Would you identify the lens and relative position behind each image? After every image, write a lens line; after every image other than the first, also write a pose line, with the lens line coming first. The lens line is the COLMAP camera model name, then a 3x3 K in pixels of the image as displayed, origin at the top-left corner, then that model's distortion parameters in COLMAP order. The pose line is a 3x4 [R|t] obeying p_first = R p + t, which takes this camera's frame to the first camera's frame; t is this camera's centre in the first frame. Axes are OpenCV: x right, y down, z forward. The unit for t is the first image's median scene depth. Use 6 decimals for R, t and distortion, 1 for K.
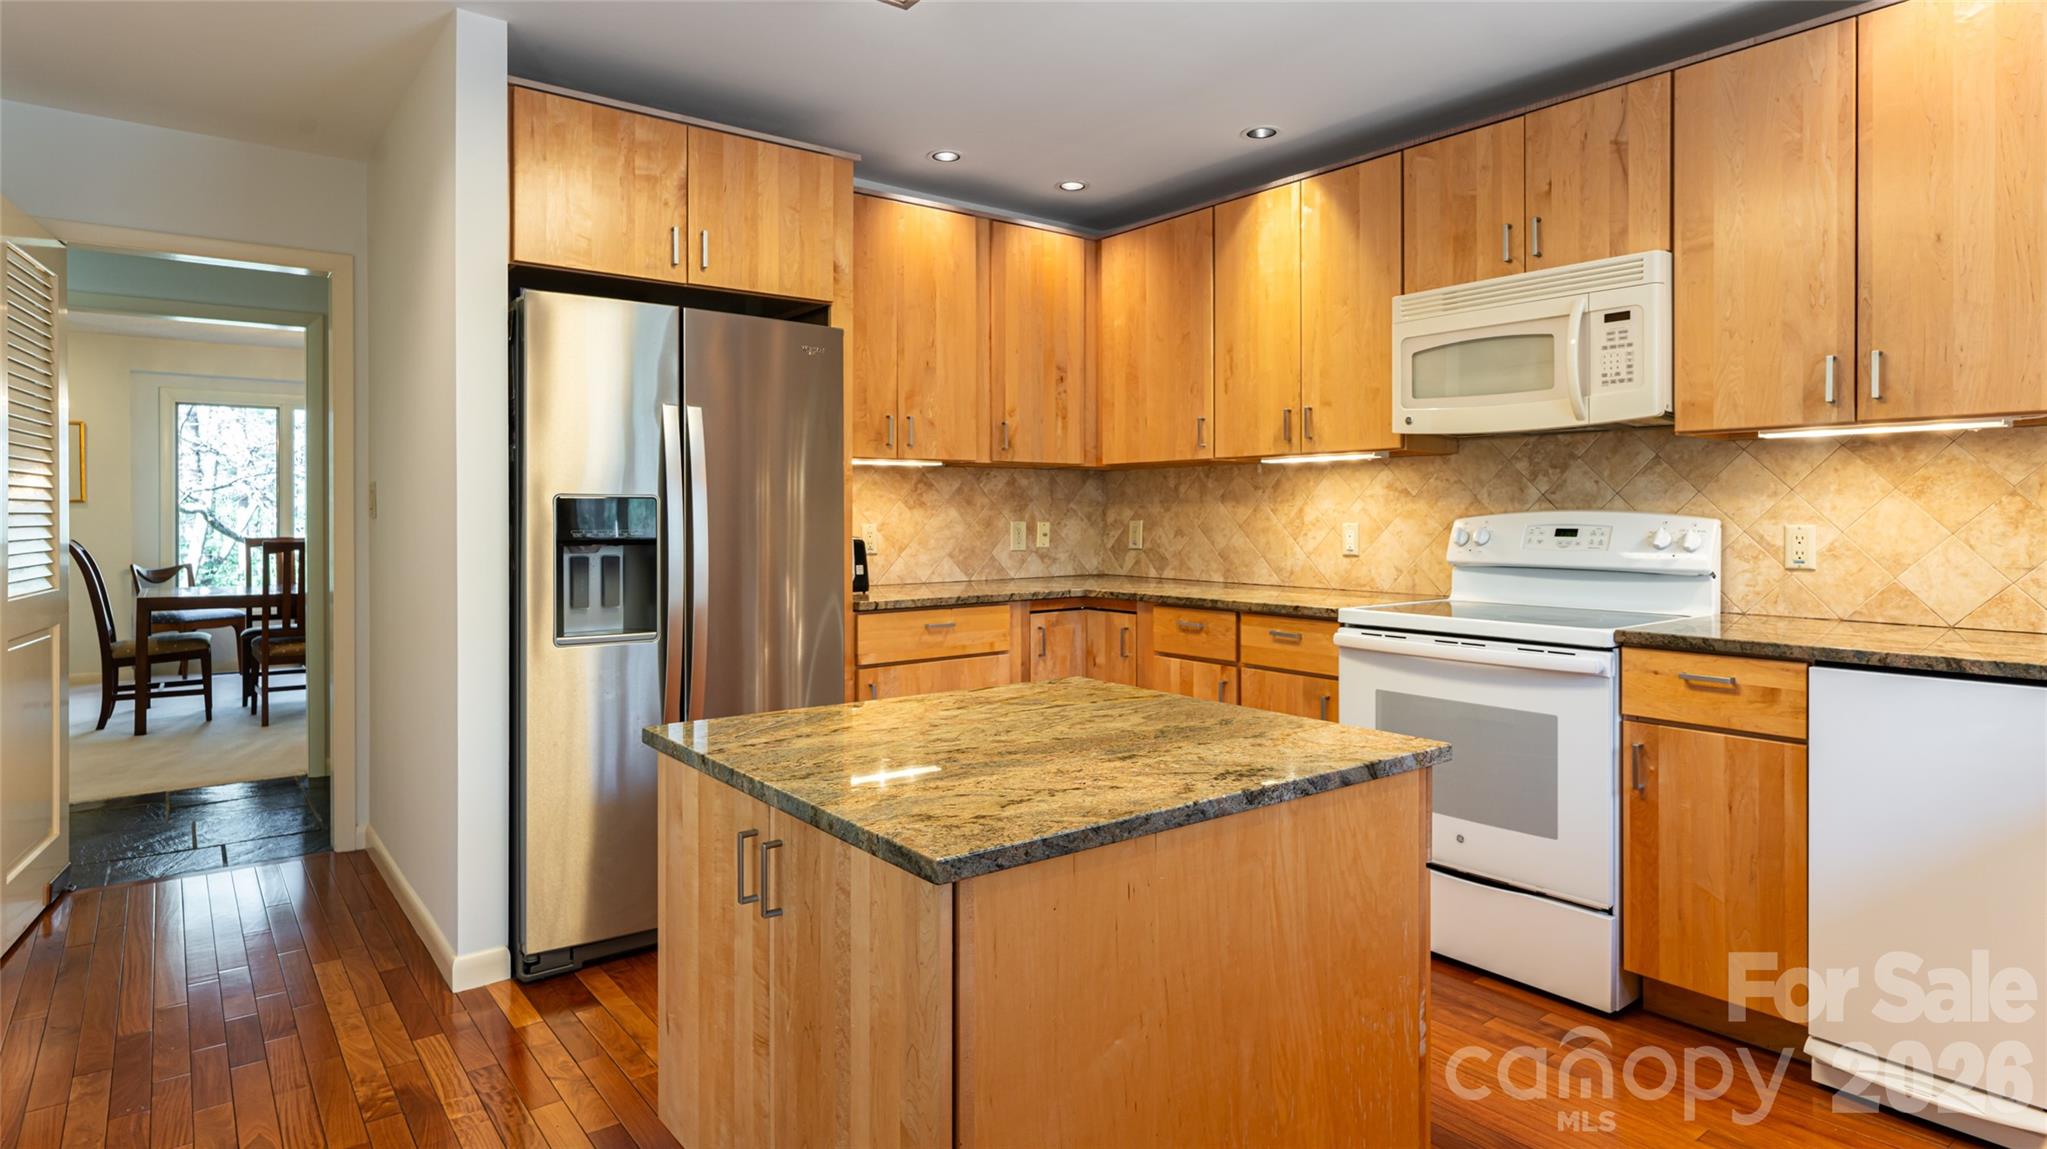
lens RADIAL K [[1097.5, 0, 1043.8], [0, 1097.5, 518.9], [0, 0, 1]] dist [0.001032, -0.000769]
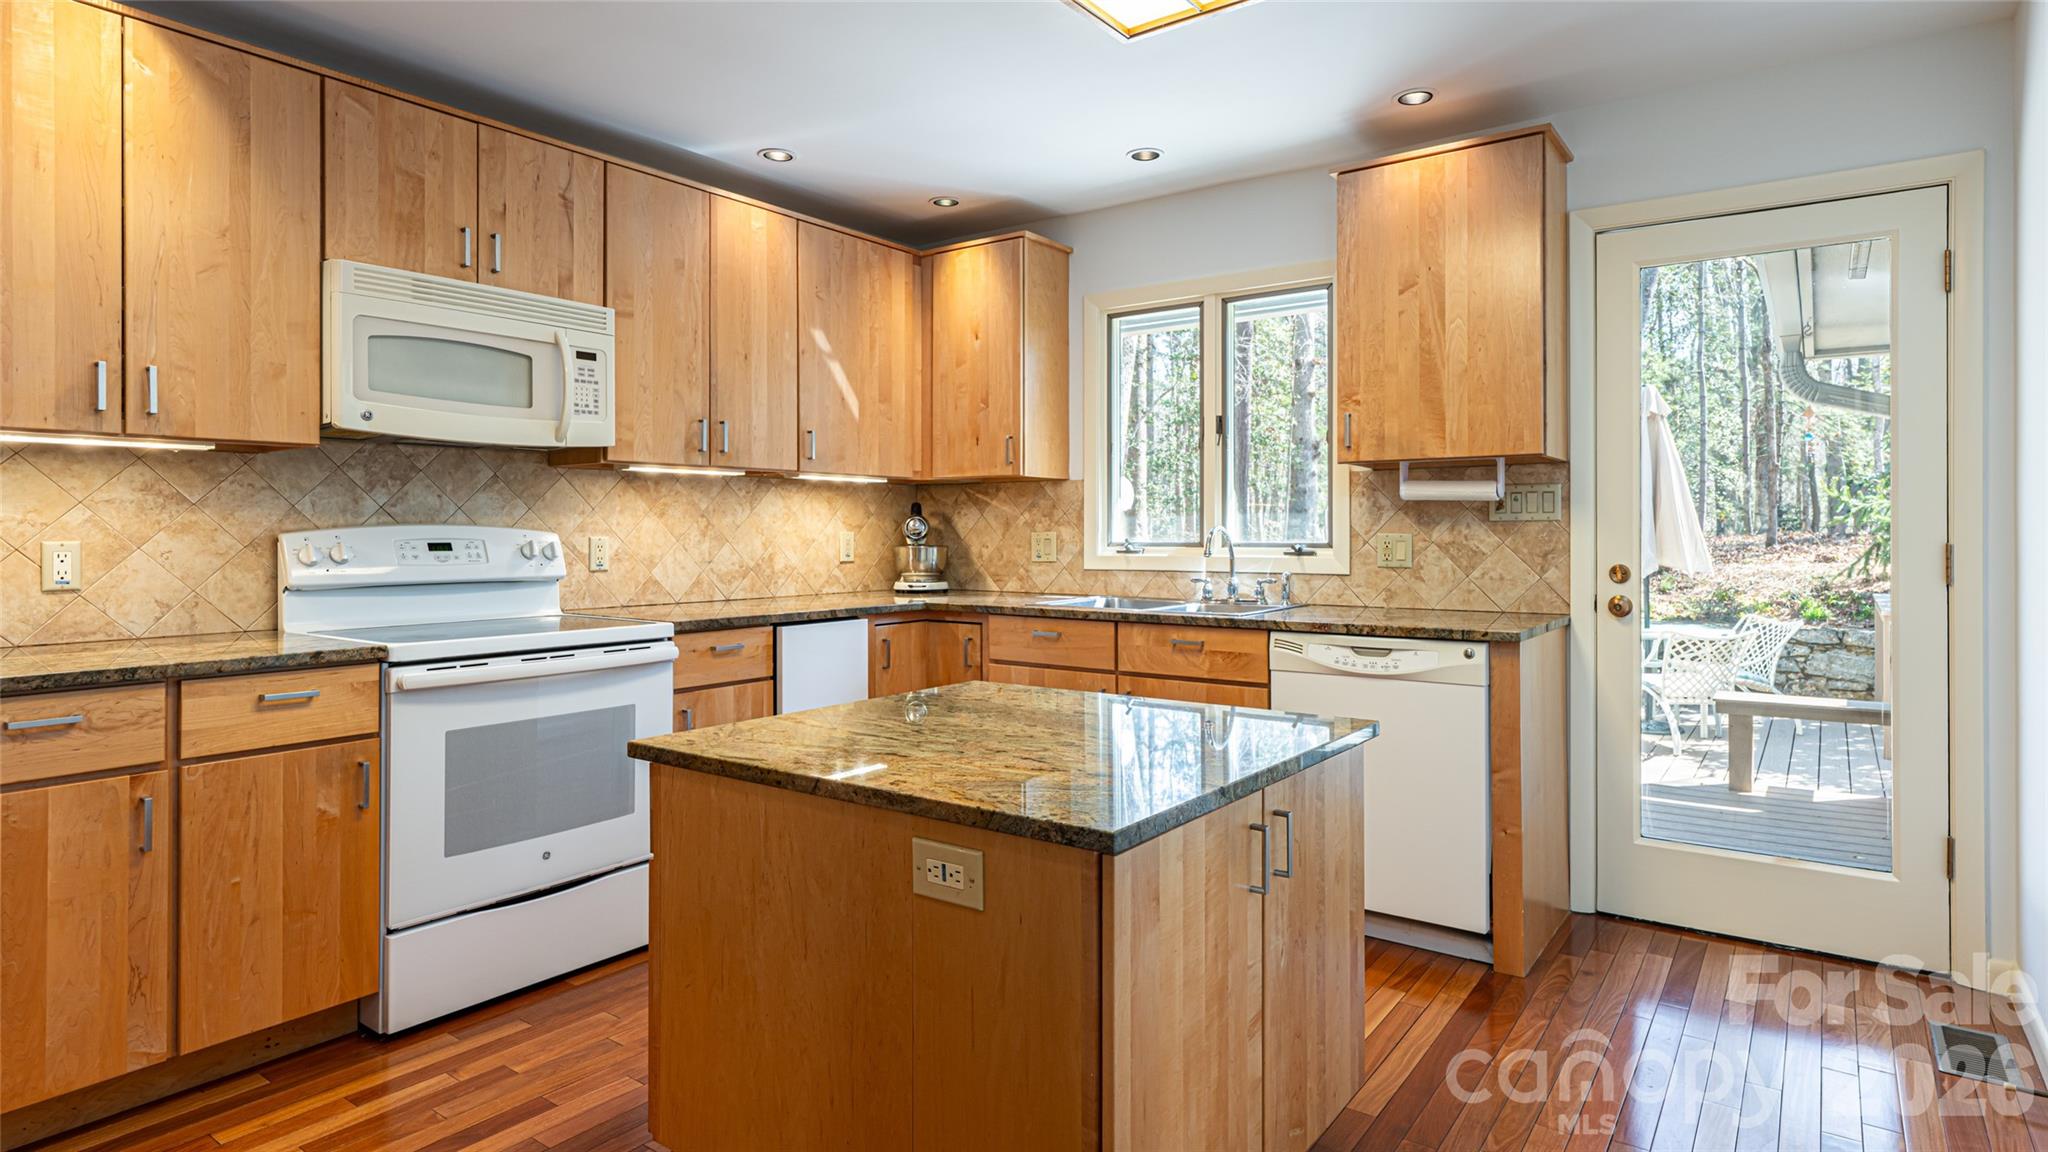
lens RADIAL K [[1098.0, 0, 1029.5], [0, 1098.0, 528.2], [0, 0, 1]] dist [0.001032, -0.000769]
pose [[-0.267800, 0.003474, 0.963468, -0.585425], [0.004898, 0.999985, -0.002244, 0.000634], [-0.963462, 0.004118, -0.267813, 0.714612]]
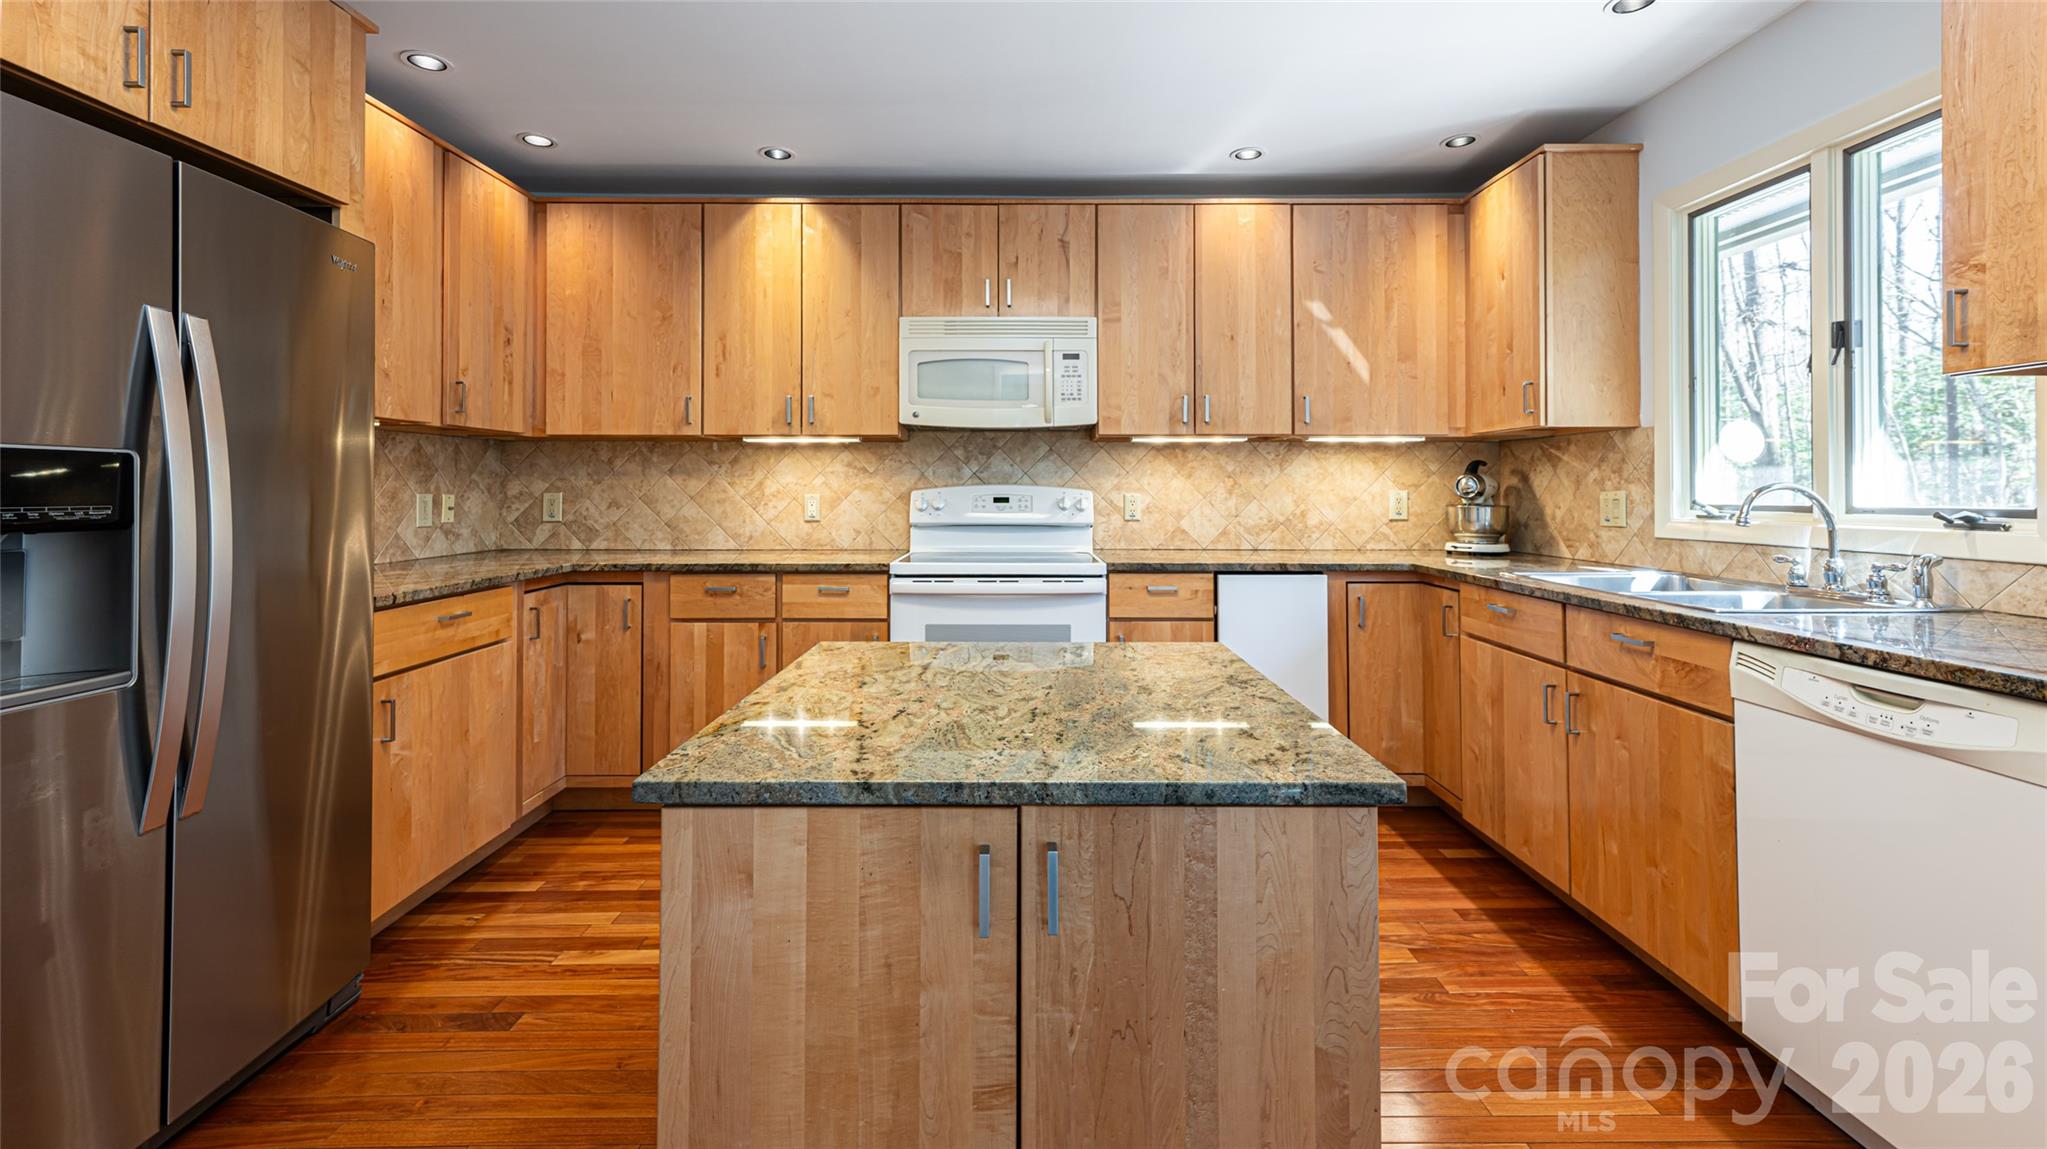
lens RADIAL K [[860.7, 0, 1017.3], [0, 860.7, 479.0], [0, 0, 1]] dist [0.007716, 0.000624]
pose [[0.622861, 0.012008, 0.782240, -0.373292], [0.001647, 0.999860, -0.016659, 0.003686], [-0.782331, 0.011665, 0.622754, 0.266088]]
